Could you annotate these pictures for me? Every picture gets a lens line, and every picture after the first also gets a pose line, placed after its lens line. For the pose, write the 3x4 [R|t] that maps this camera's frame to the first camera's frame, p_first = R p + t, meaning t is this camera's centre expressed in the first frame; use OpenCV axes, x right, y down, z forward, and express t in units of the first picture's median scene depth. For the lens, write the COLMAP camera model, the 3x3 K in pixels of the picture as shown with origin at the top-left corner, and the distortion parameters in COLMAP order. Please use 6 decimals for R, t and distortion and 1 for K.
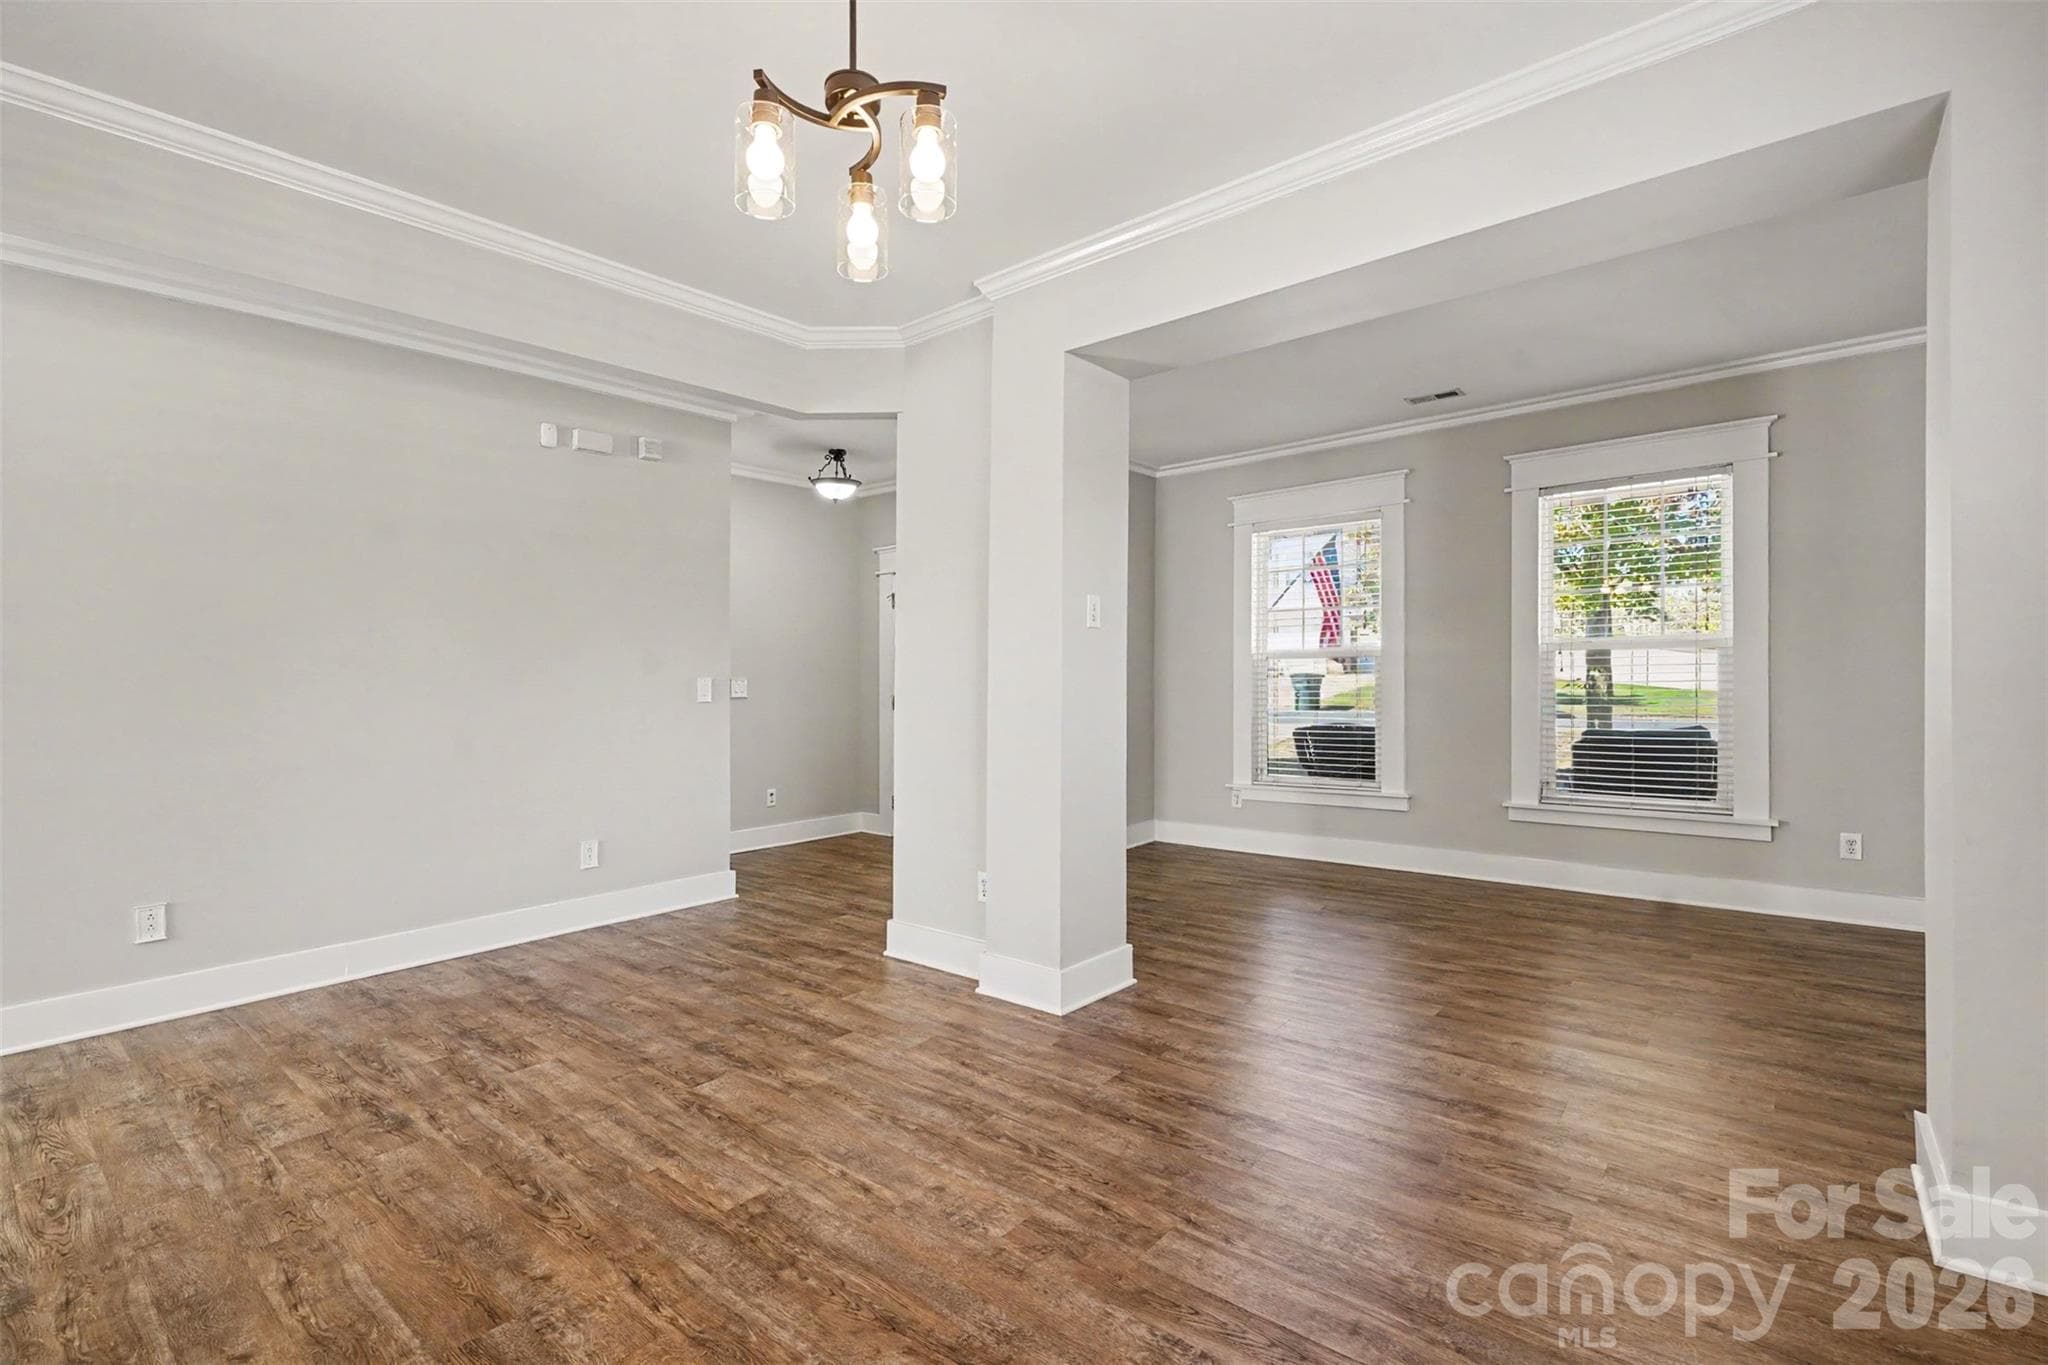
lens RADIAL K [[930.8, 0, 1033.0], [0, 930.8, 684.0], [0, 0, 1]] dist [-0.000813, -0.000313]
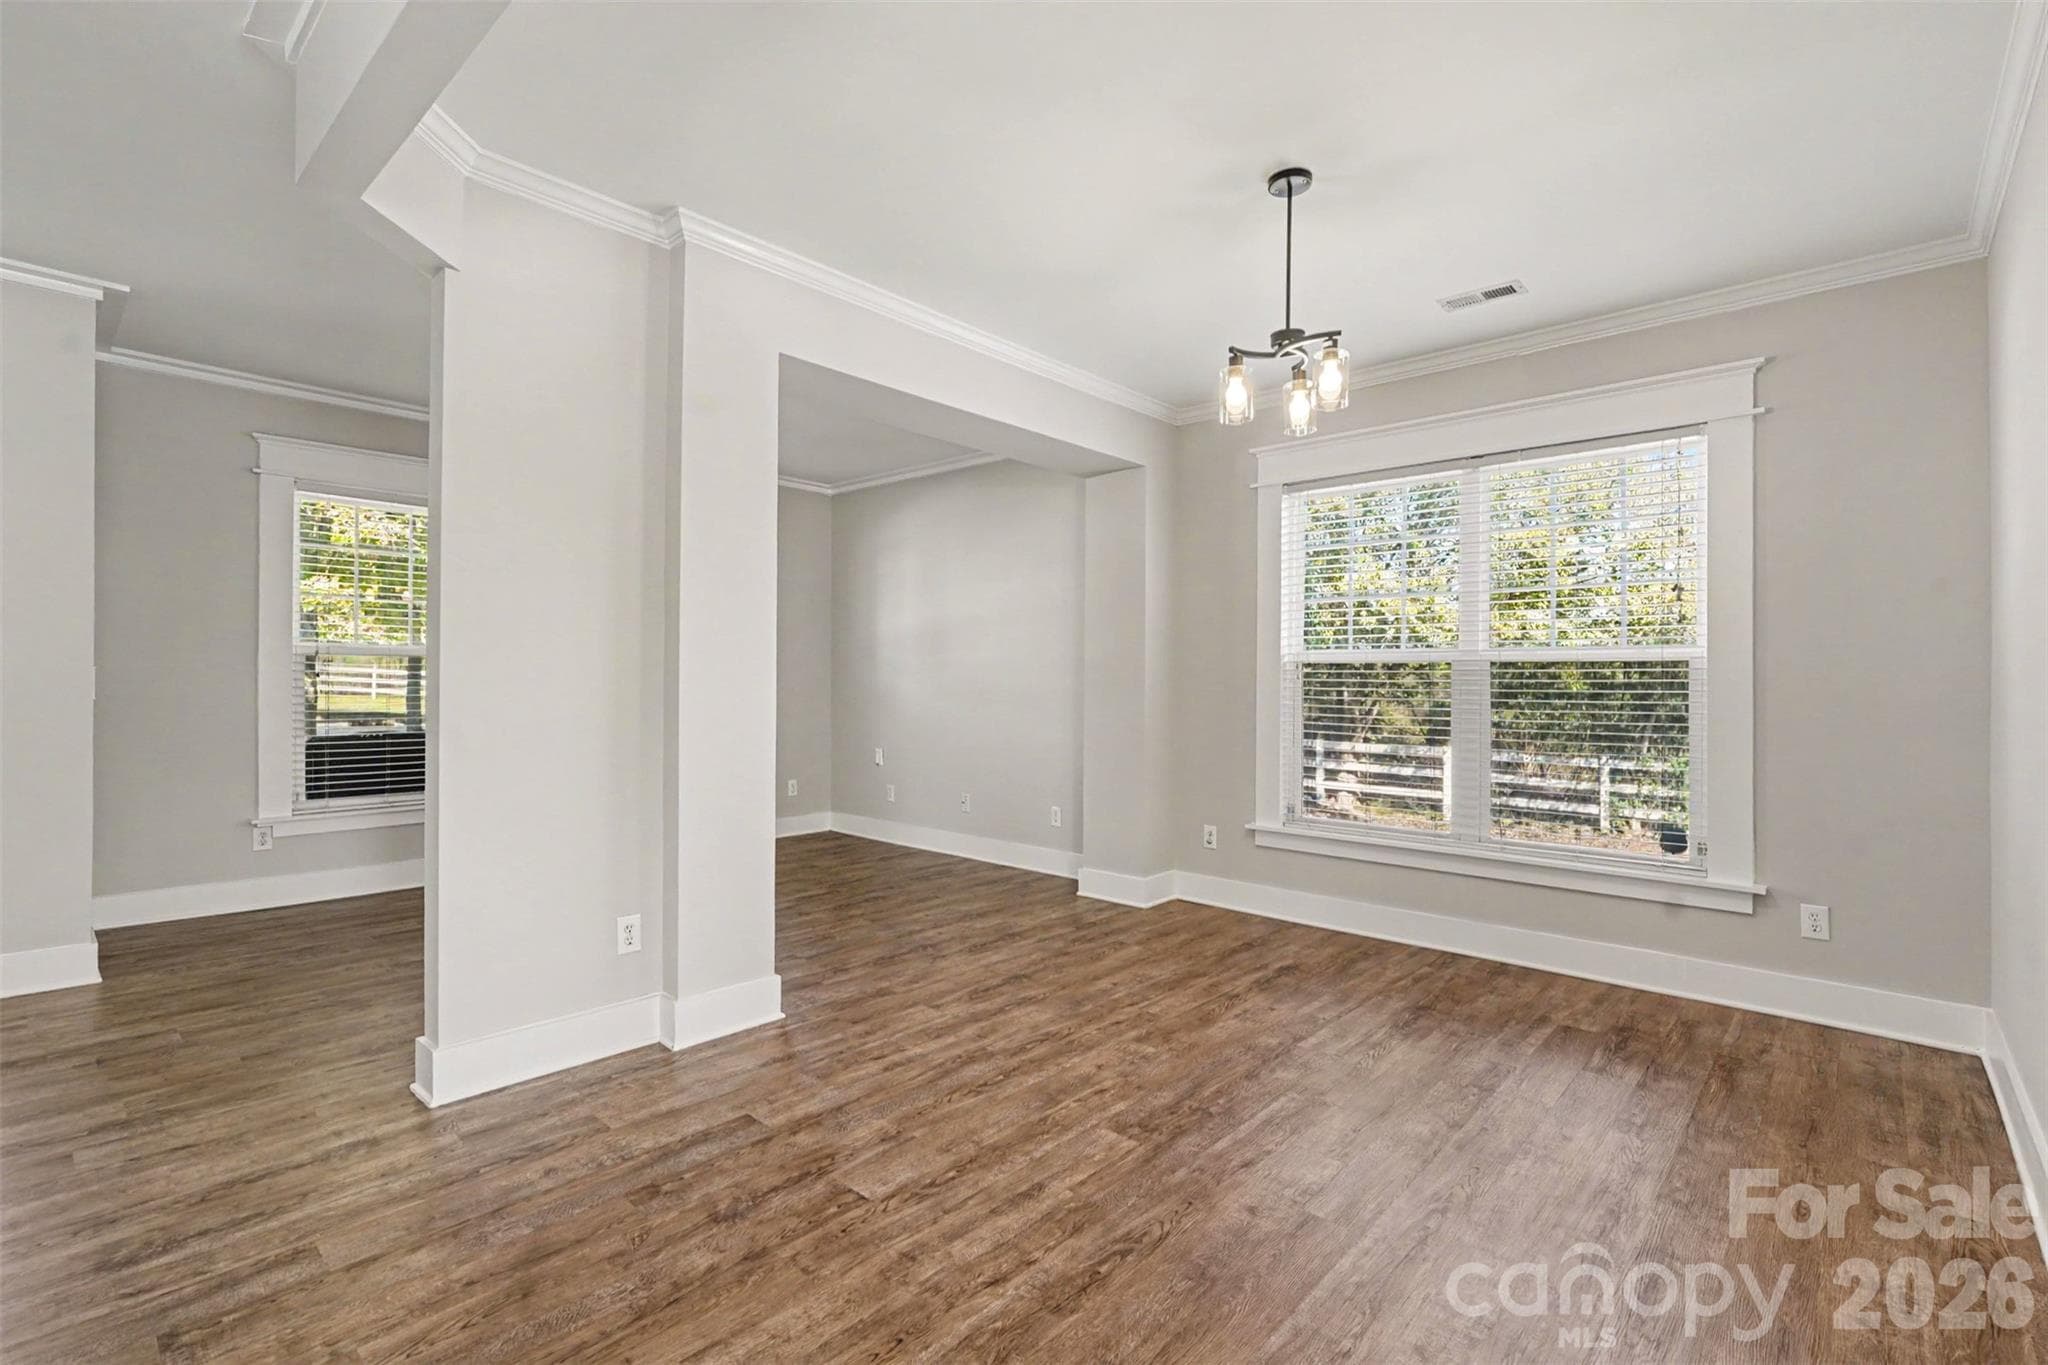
lens RADIAL K [[930.8, 0, 1033.0], [0, 930.8, 684.0], [0, 0, 1]] dist [-0.000813, -0.000313]
pose [[0.031253, 0.011586, 0.999444, -1.103758], [-0.003811, 0.999927, -0.011472, 0.016273], [-0.999504, -0.003450, 0.031295, 0.821919]]
